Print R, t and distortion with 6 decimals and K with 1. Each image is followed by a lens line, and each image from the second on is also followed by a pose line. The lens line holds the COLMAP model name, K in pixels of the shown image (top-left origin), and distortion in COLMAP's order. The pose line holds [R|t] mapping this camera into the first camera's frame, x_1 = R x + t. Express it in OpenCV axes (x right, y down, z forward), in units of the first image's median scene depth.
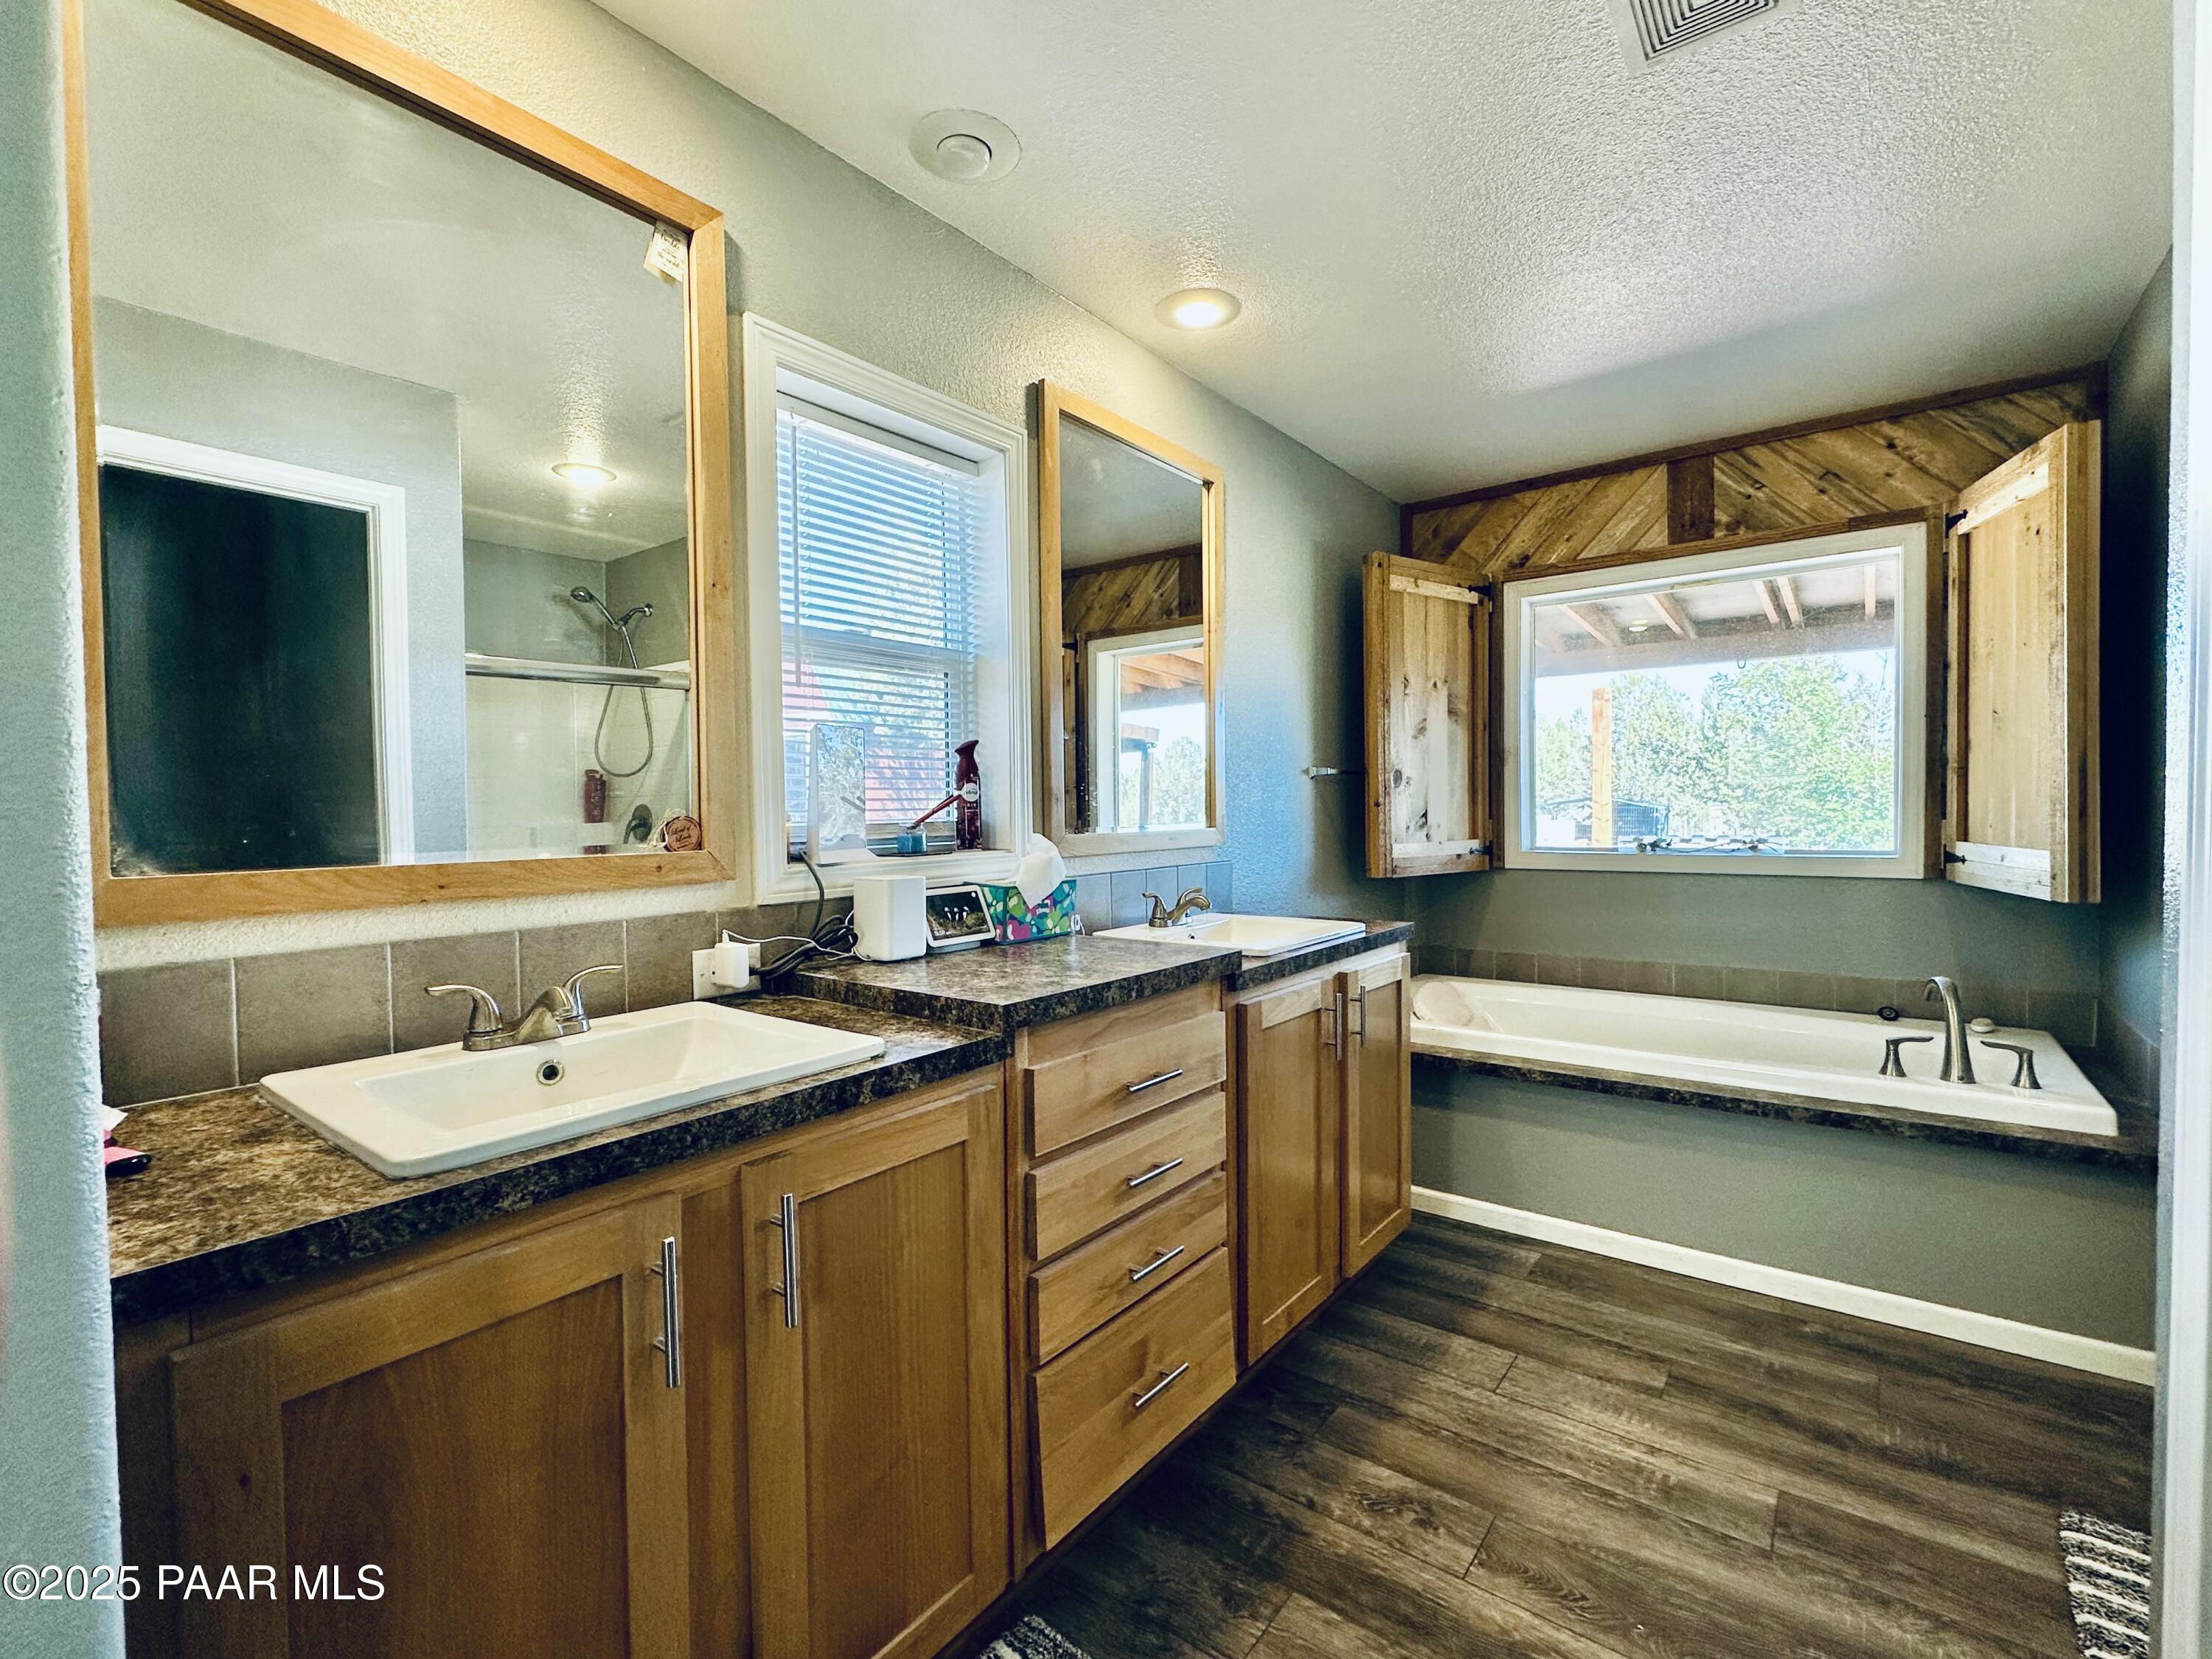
lens RADIAL K [[983.0, 0, 1106.0], [0, 983.0, 829.5], [0, 0, 1]] dist [0.003677, -0.000109]
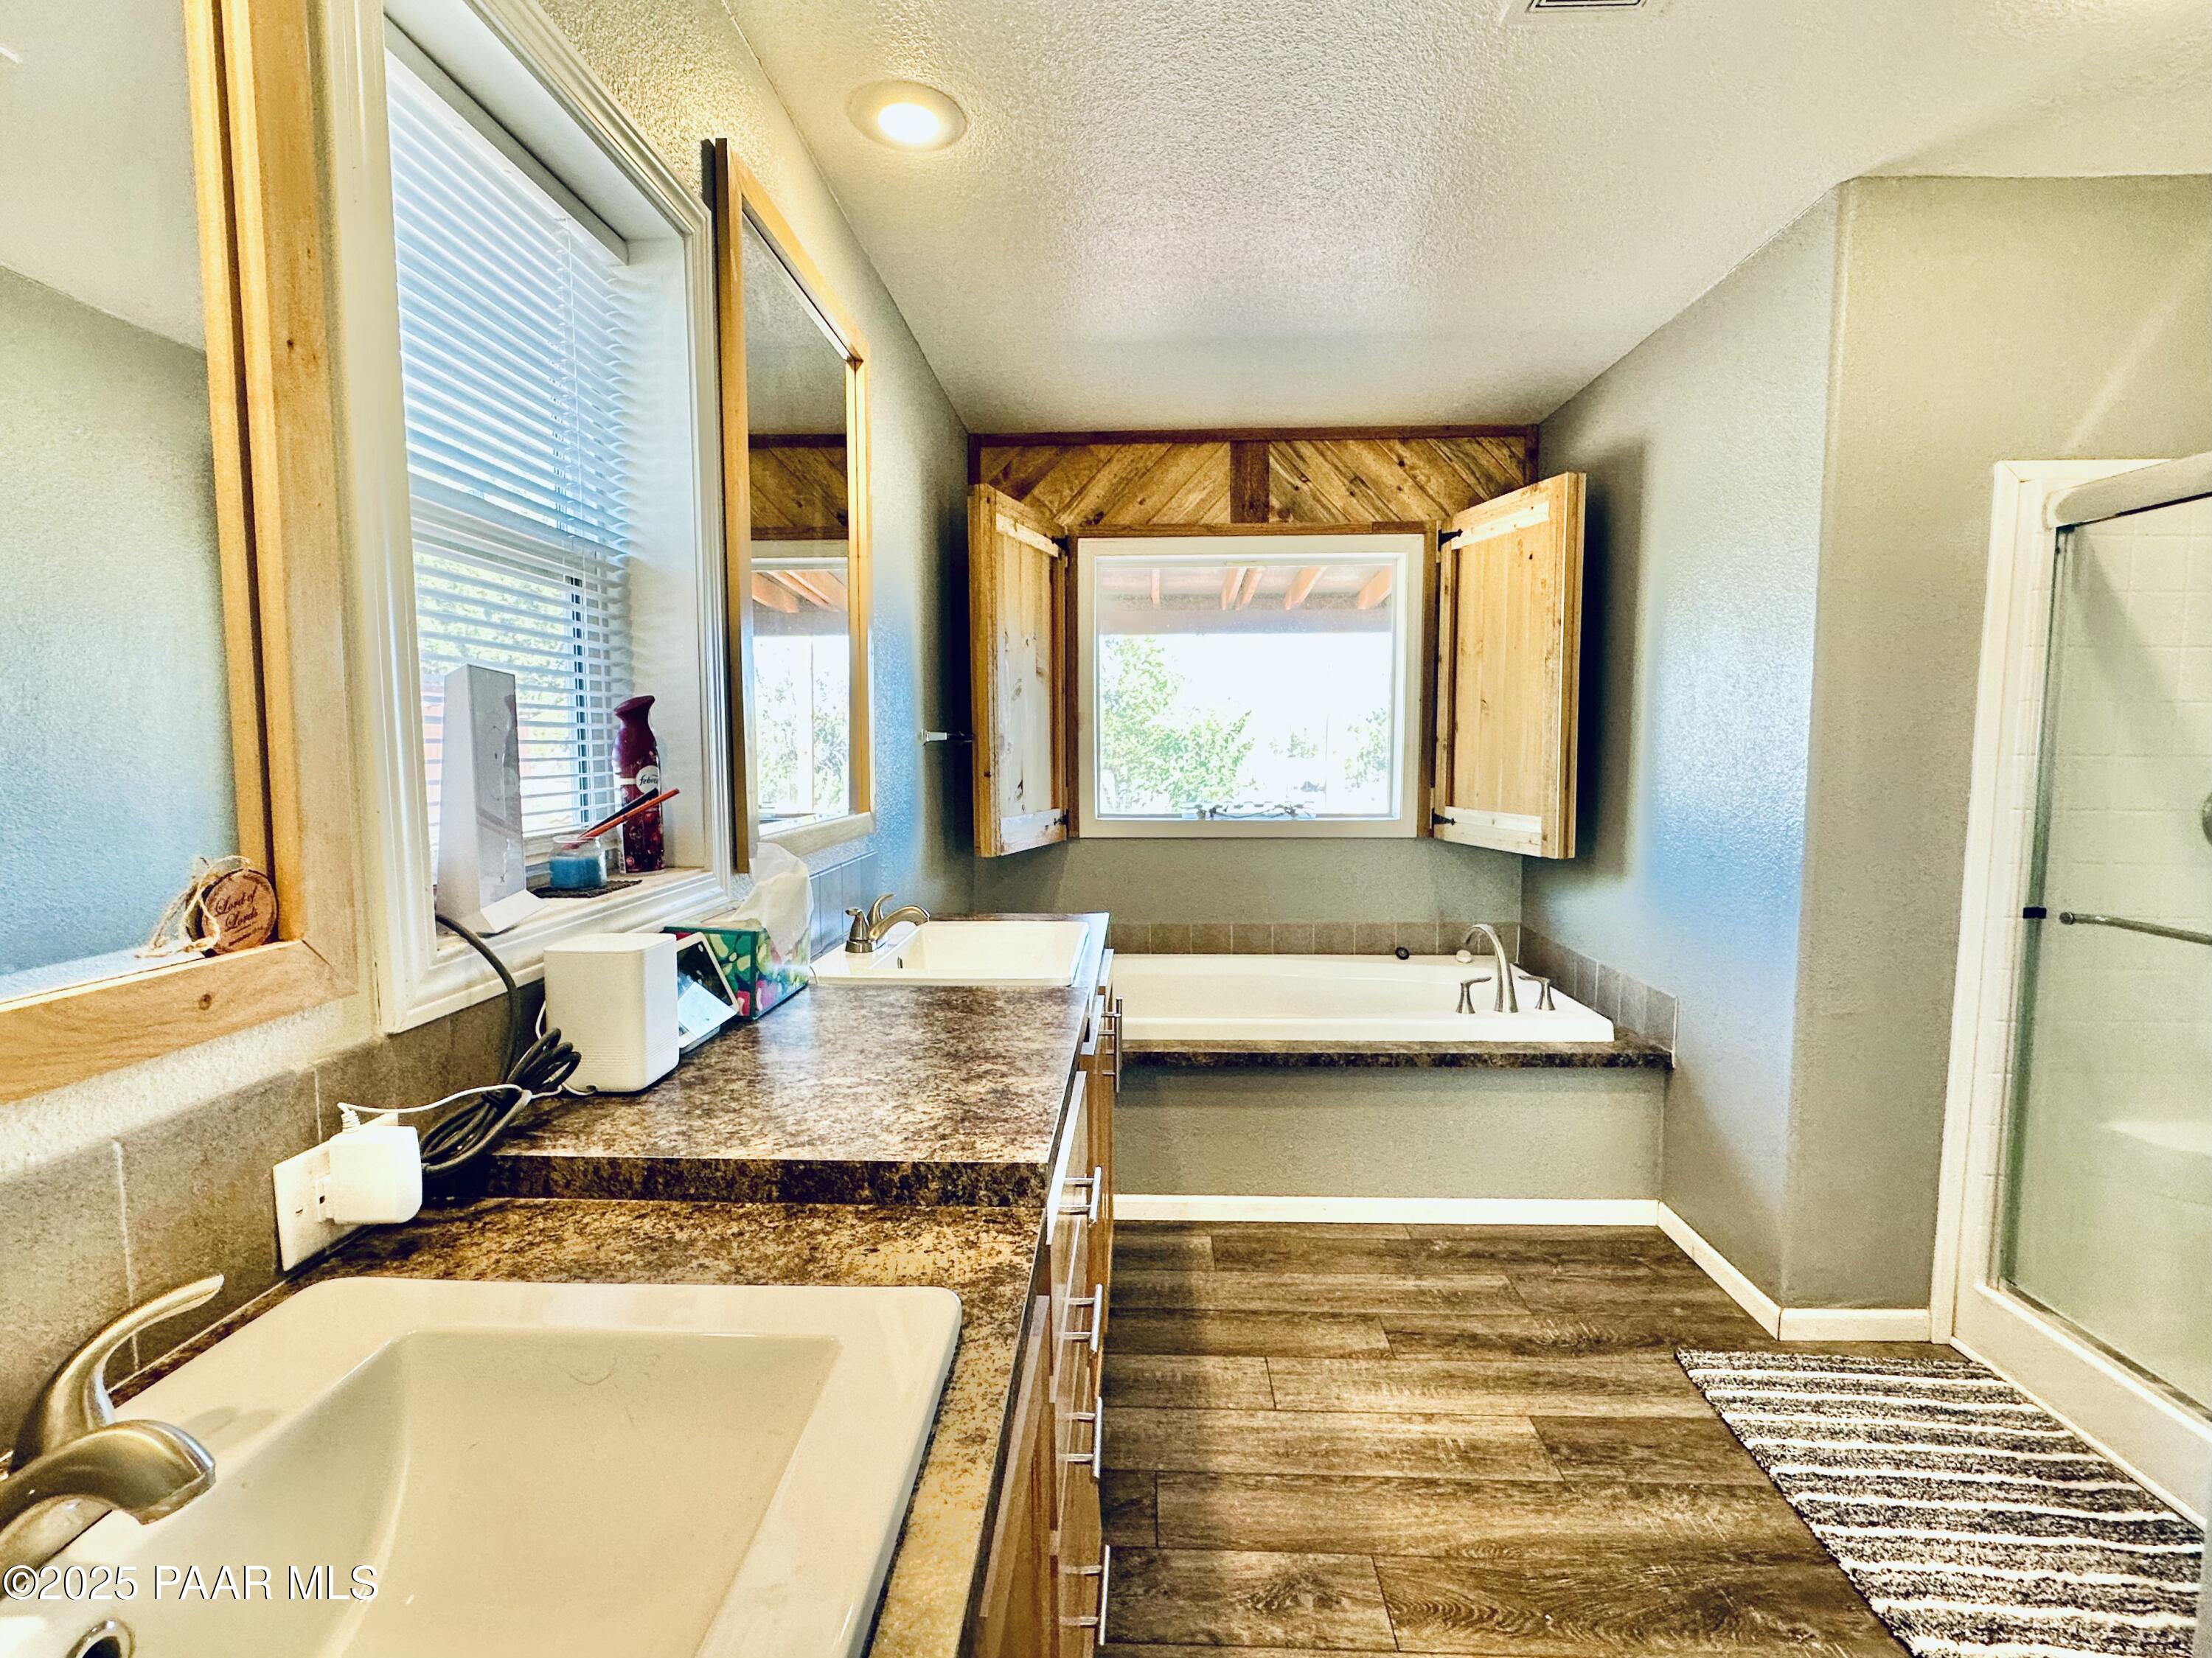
lens RADIAL K [[1025.2, 0, 1106.0], [0, 1025.2, 829.0], [0, 0, 1]] dist [-0.000138, 0.000072]
pose [[0.814754, -0.035095, 0.578744, -0.242002], [0.005472, 0.998587, 0.052850, -0.034393], [-0.579781, -0.039893, 0.813795, 0.259624]]
